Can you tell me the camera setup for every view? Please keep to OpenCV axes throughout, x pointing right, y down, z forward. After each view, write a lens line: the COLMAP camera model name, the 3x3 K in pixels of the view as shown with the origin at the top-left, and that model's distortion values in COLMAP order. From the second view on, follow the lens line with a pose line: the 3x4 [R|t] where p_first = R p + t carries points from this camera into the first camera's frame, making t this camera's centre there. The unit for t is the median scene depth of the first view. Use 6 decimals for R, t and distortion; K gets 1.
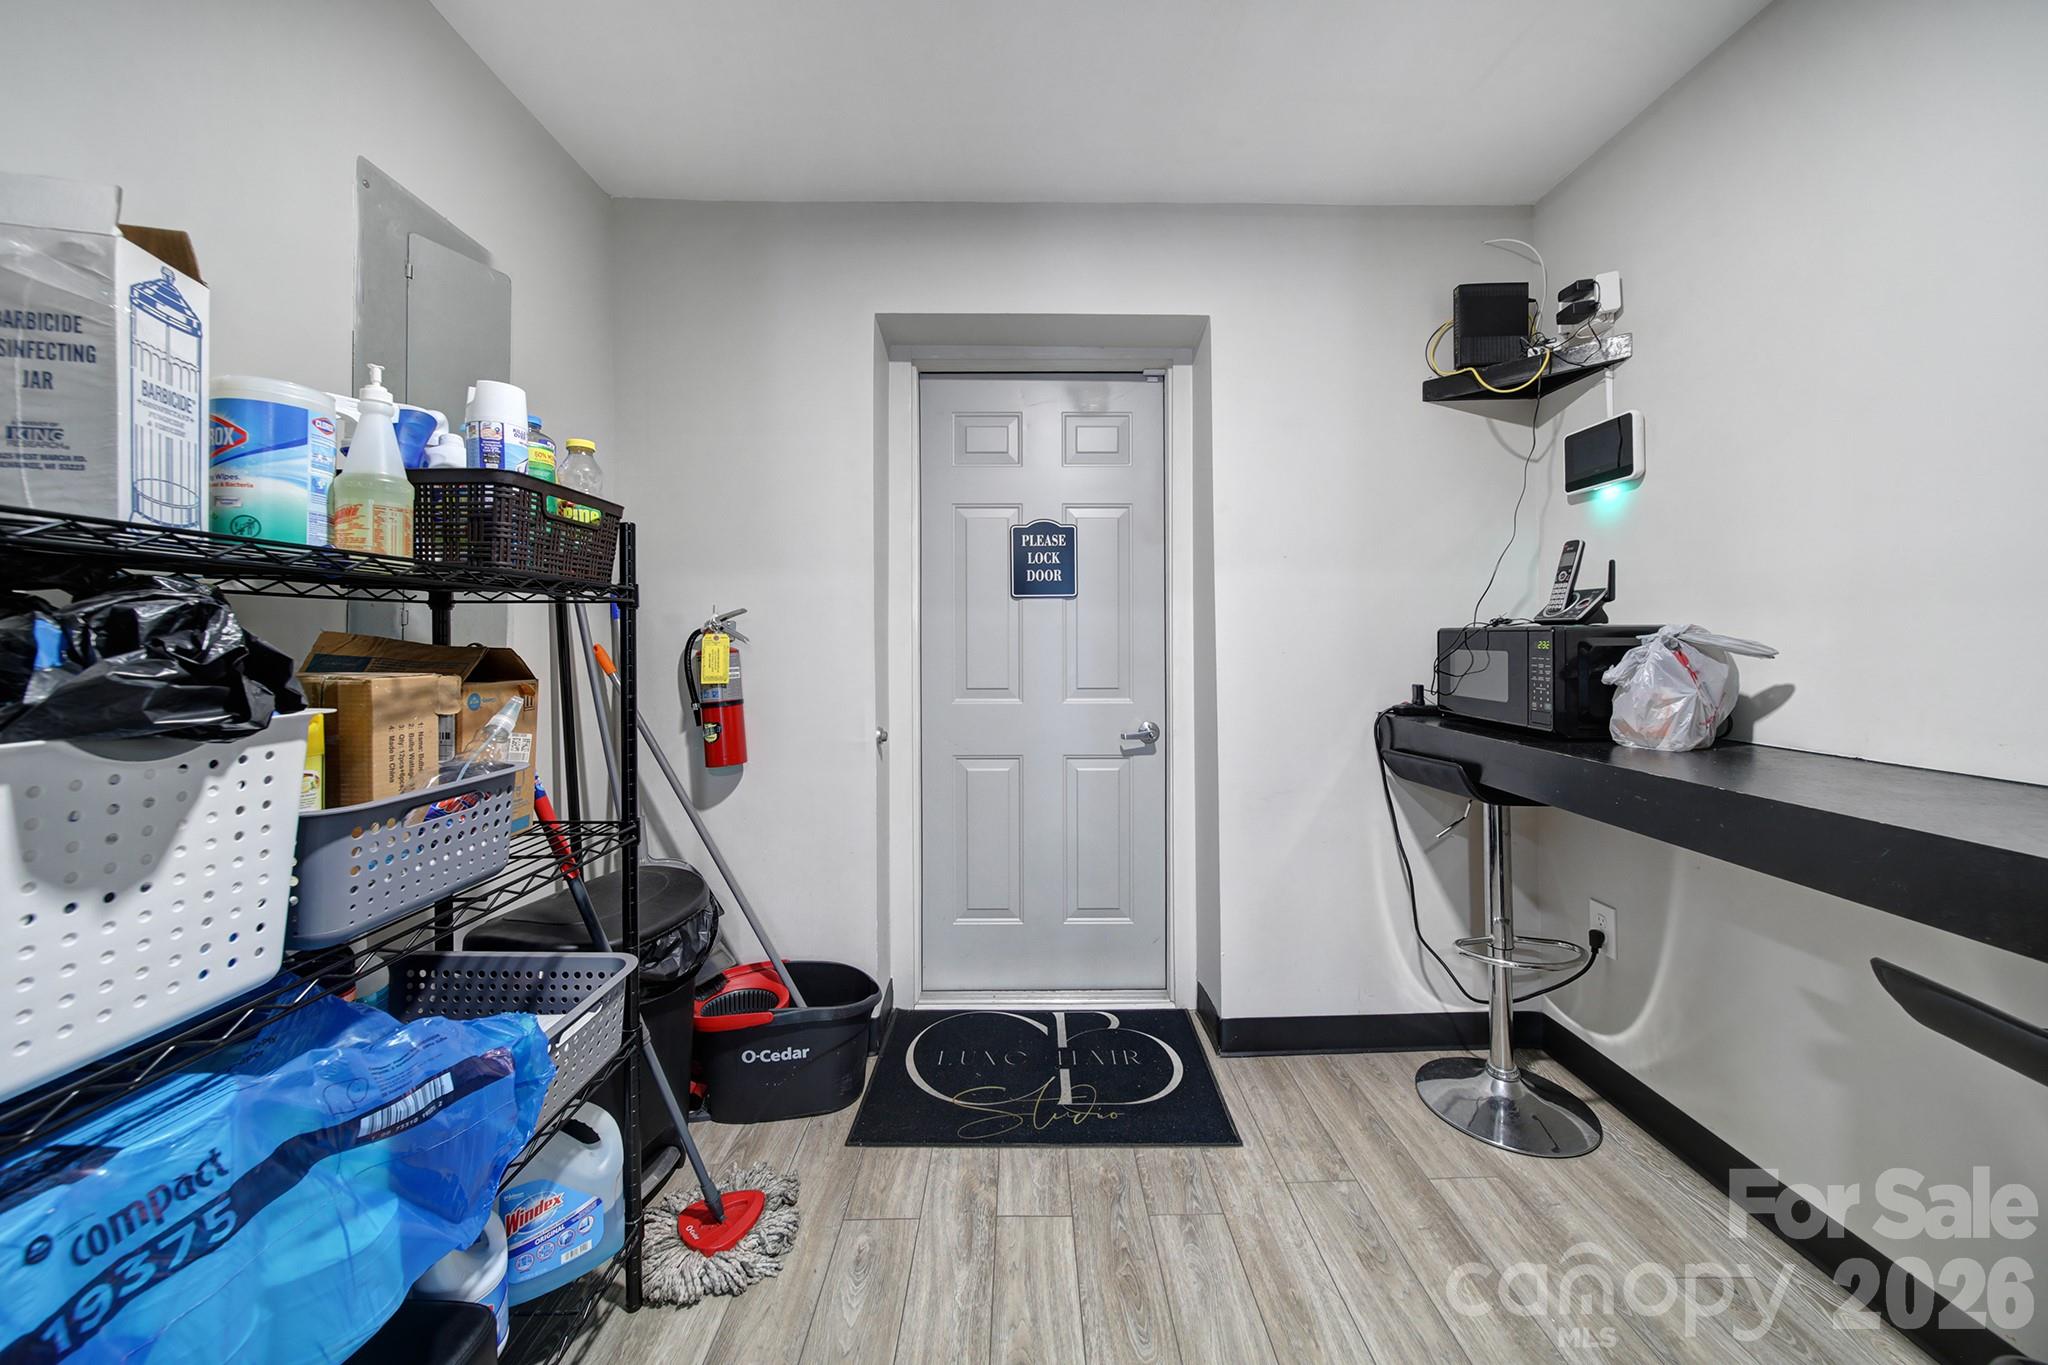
lens RADIAL K [[726.3, 0, 1018.9], [0, 726.3, 644.1], [0, 0, 1]] dist [-0.003090, -0.000134]
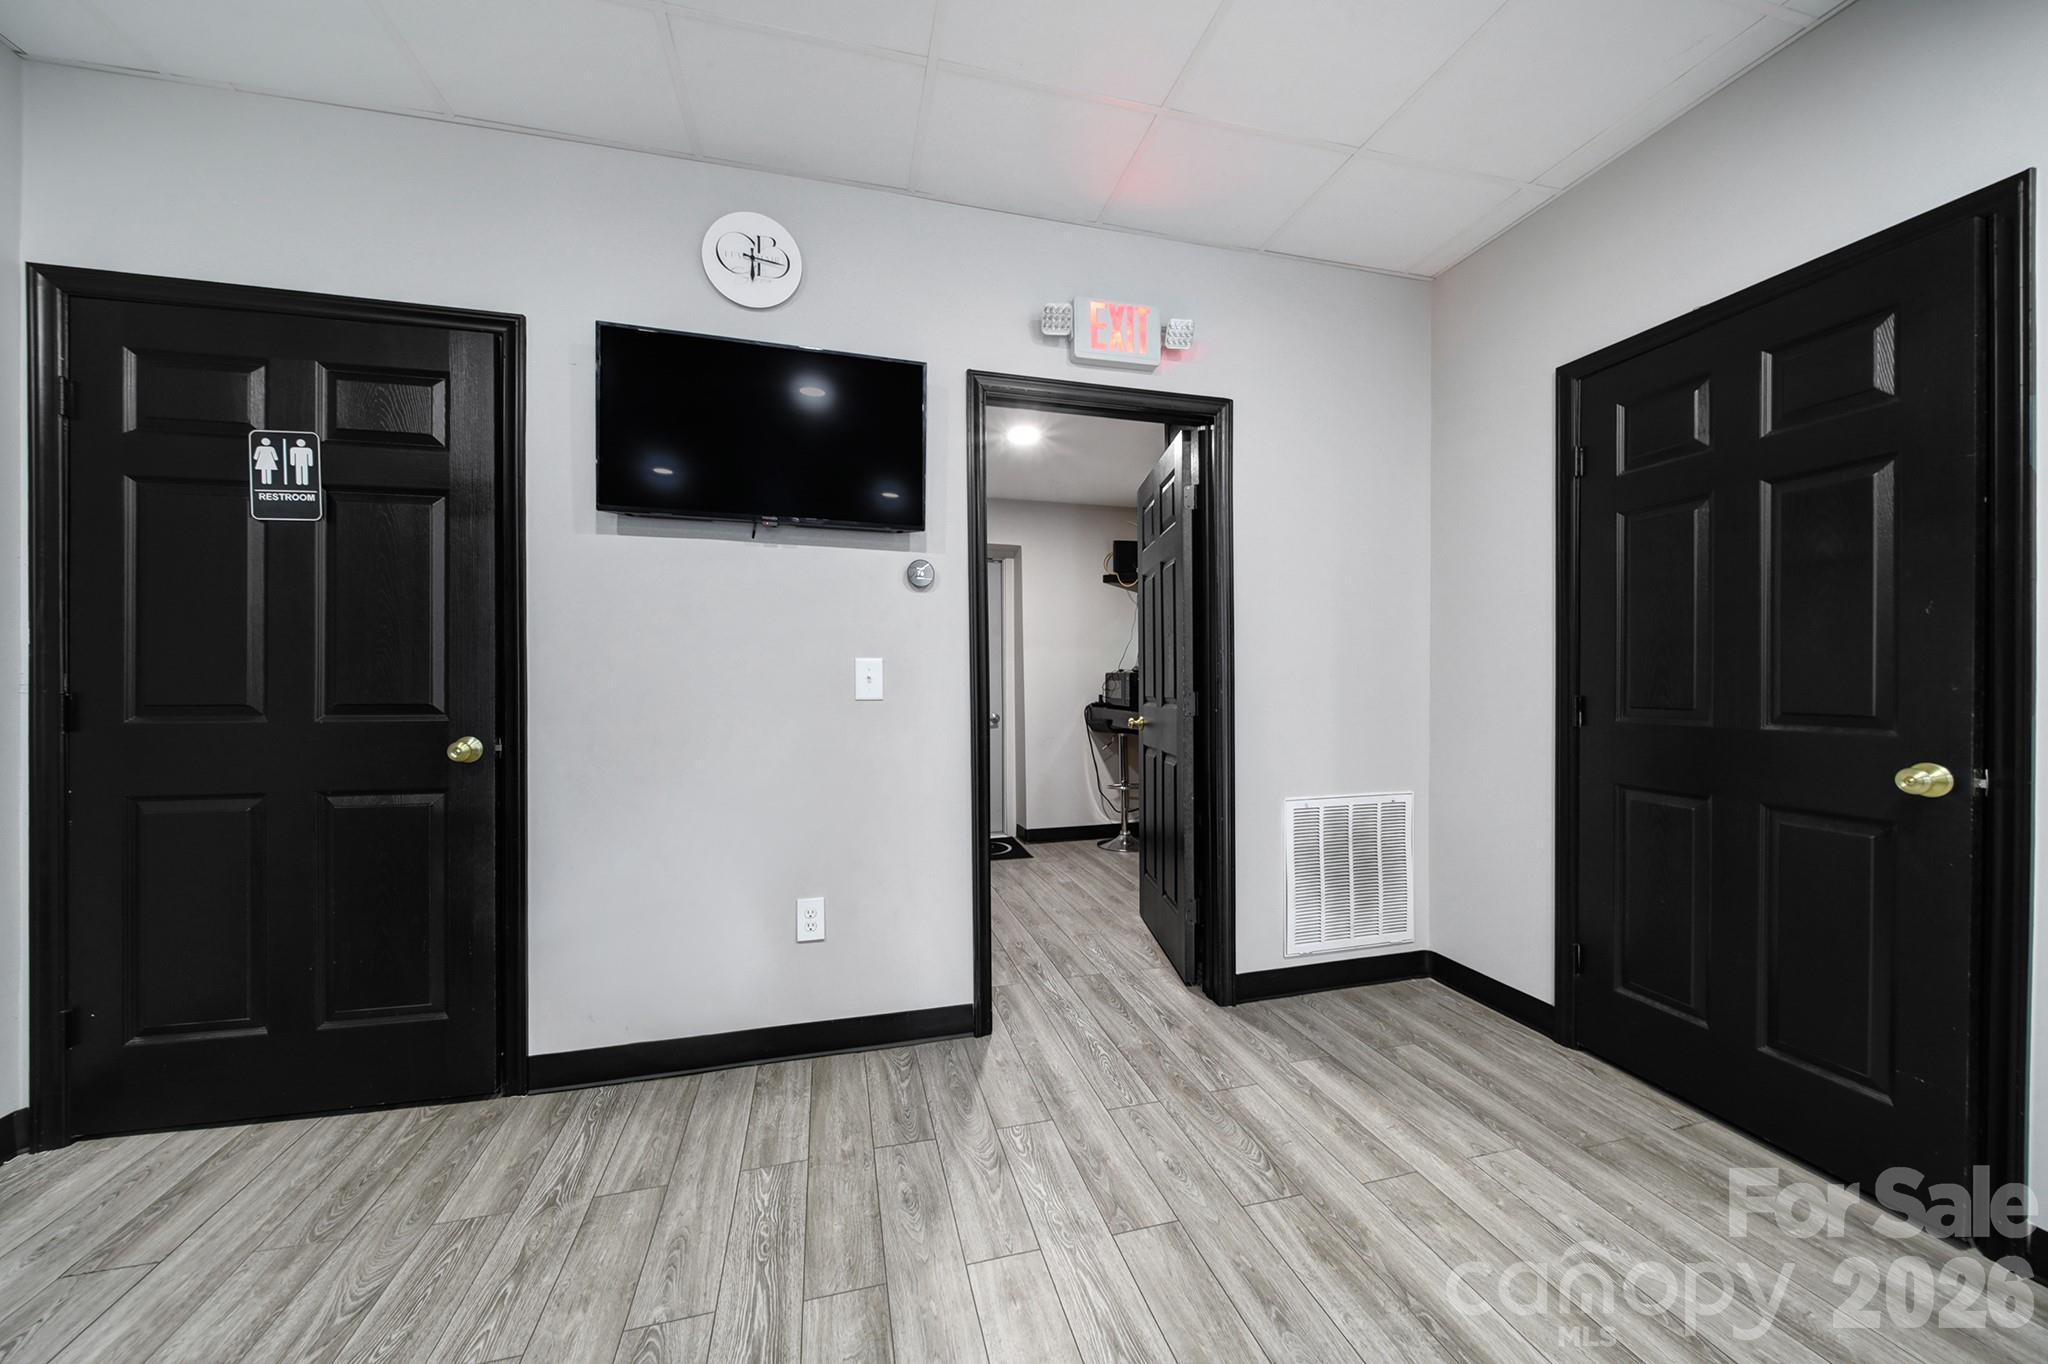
lens RADIAL K [[726.3, 0, 1018.0], [0, 726.3, 682.3], [0, 0, 1]] dist [-0.003090, -0.000134]
pose [[0.963859, -0.004522, 0.266375, -0.412972], [0.004441, 0.999990, 0.000910, 0.008259], [-0.266376, 0.000306, 0.963869, -1.390681]]
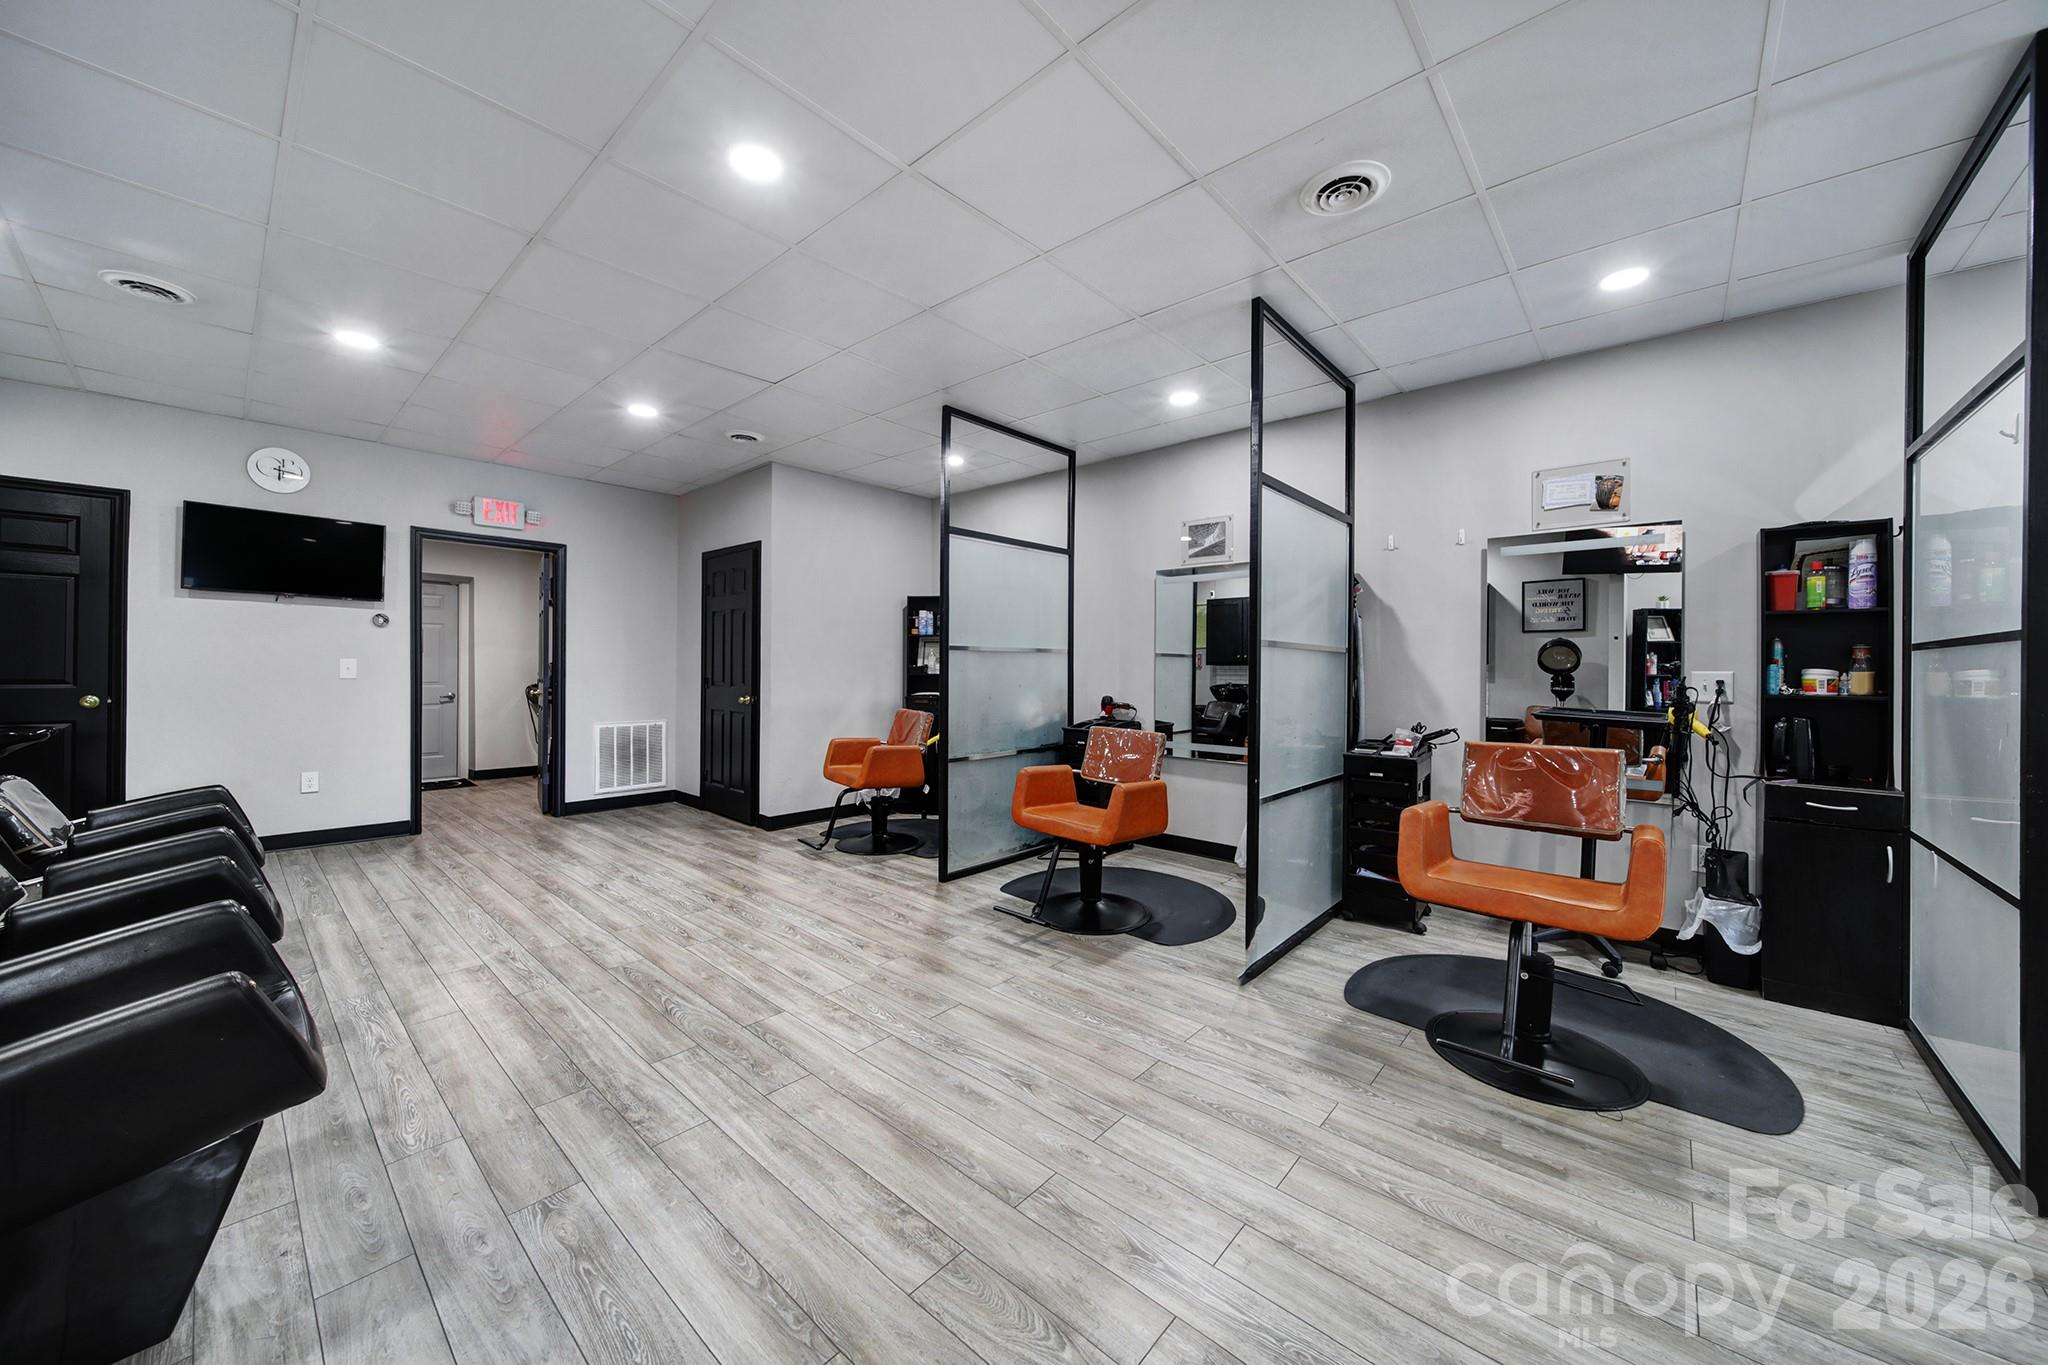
lens RADIAL K [[726.3, 0, 1020.2], [0, 726.3, 668.1], [0, 0, 1]] dist [-0.003090, -0.000134]
pose [[0.655010, 0.006140, 0.755595, -0.684759], [-0.004882, 0.999981, -0.003893, -0.000438], [-0.755604, -0.001139, 0.655028, -3.443399]]
